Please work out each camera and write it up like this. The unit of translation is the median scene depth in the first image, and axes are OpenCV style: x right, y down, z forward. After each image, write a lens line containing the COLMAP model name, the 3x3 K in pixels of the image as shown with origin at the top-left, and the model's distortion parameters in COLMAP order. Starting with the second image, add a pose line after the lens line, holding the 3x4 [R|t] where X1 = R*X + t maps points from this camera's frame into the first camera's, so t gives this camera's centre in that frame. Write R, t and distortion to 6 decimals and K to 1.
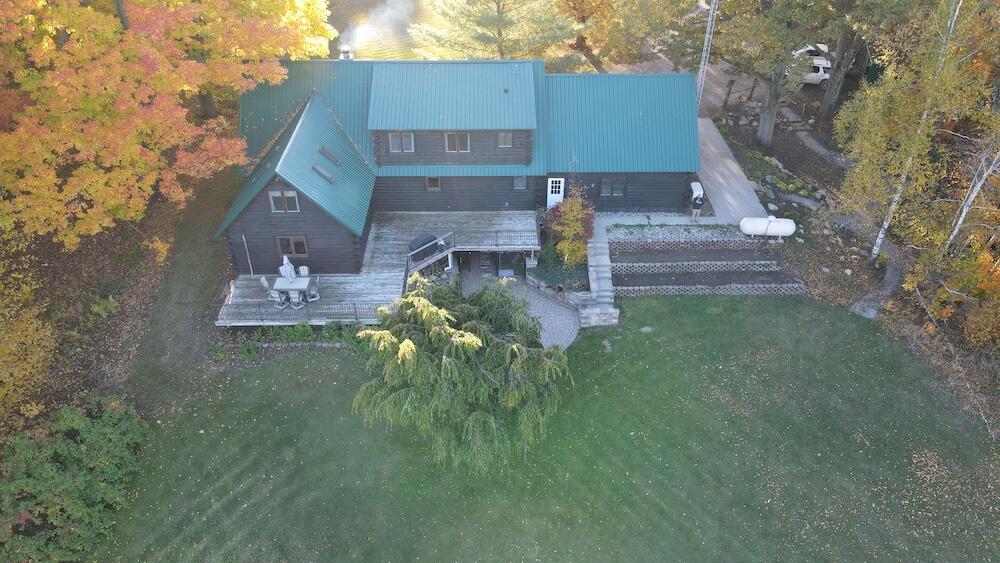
lens RADIAL K [[746.4, 0, 500.0], [0, 746.4, 281.5], [0, 0, 1]] dist [-0.008391, 0.046903]
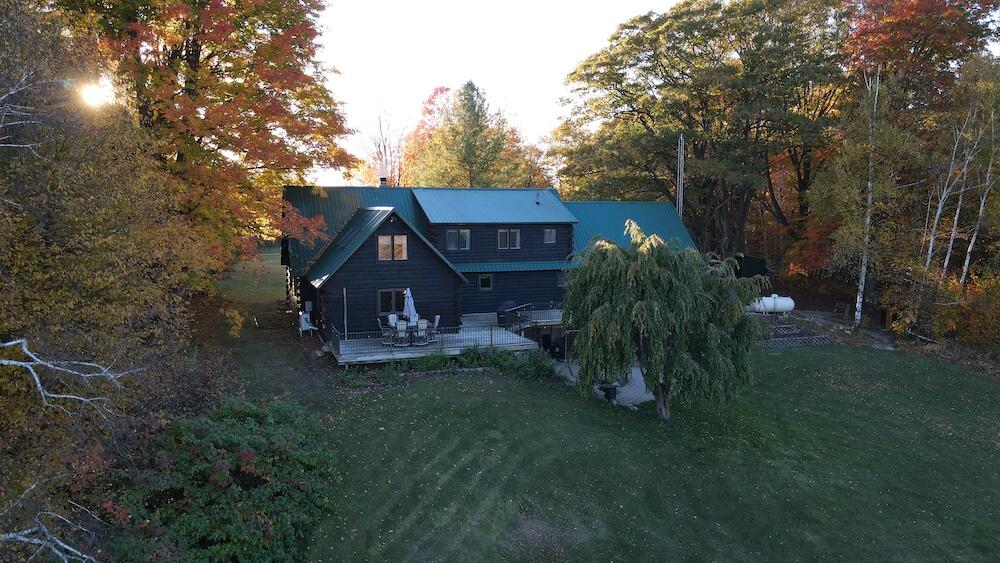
lens RADIAL K [[746.4, 0, 500.0], [0, 746.4, 281.5], [0, 0, 1]] dist [-0.008391, 0.046903]
pose [[0.946593, -0.039298, 0.320028, -0.410748], [0.195690, 0.858860, -0.473355, 0.366238], [-0.256257, 0.510701, 0.820681, 0.163341]]
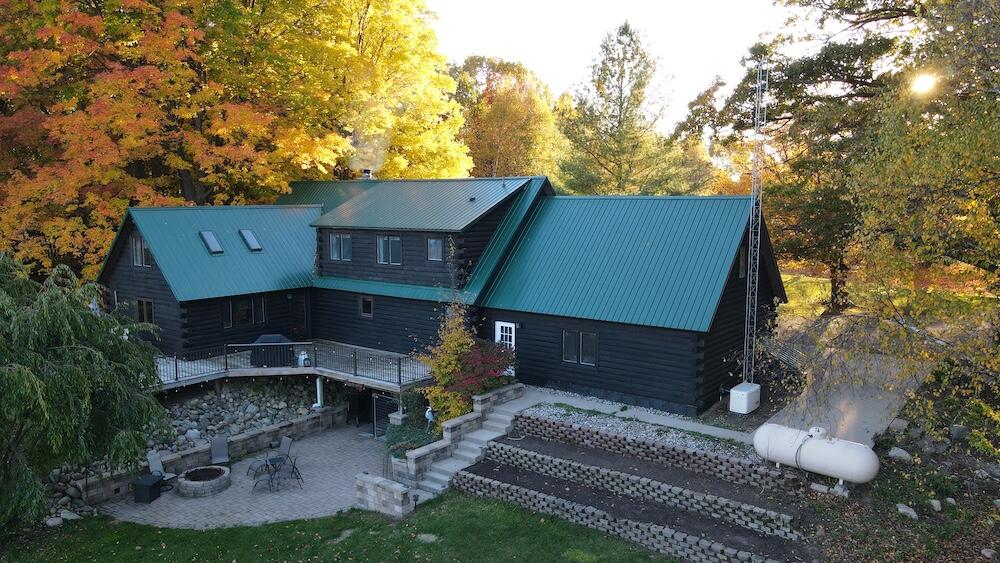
lens RADIAL K [[746.4, 0, 500.0], [0, 746.4, 281.5], [0, 0, 1]] dist [-0.008391, 0.046903]
pose [[0.778755, 0.066525, -0.623791, 0.504783], [-0.366251, 0.855514, -0.365999, 0.077553], [0.509314, 0.513488, 0.690601, 0.550756]]
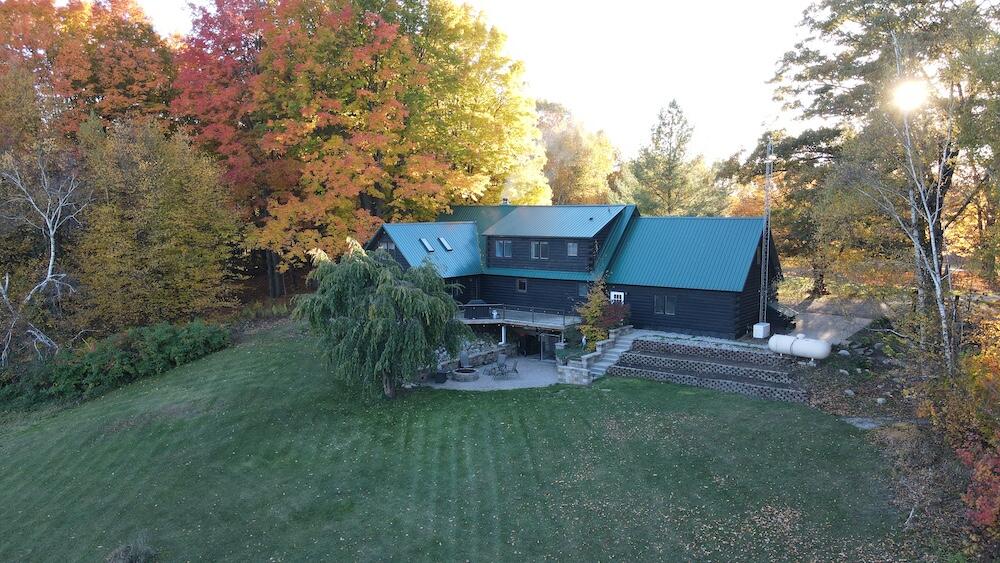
lens RADIAL K [[746.4, 0, 500.0], [0, 746.4, 281.5], [0, 0, 1]] dist [-0.008391, 0.046903]
pose [[0.784753, 0.054719, -0.617388, 0.653498], [-0.362040, 0.848968, -0.384941, 0.355228], [0.503079, 0.525603, 0.686041, 0.151412]]
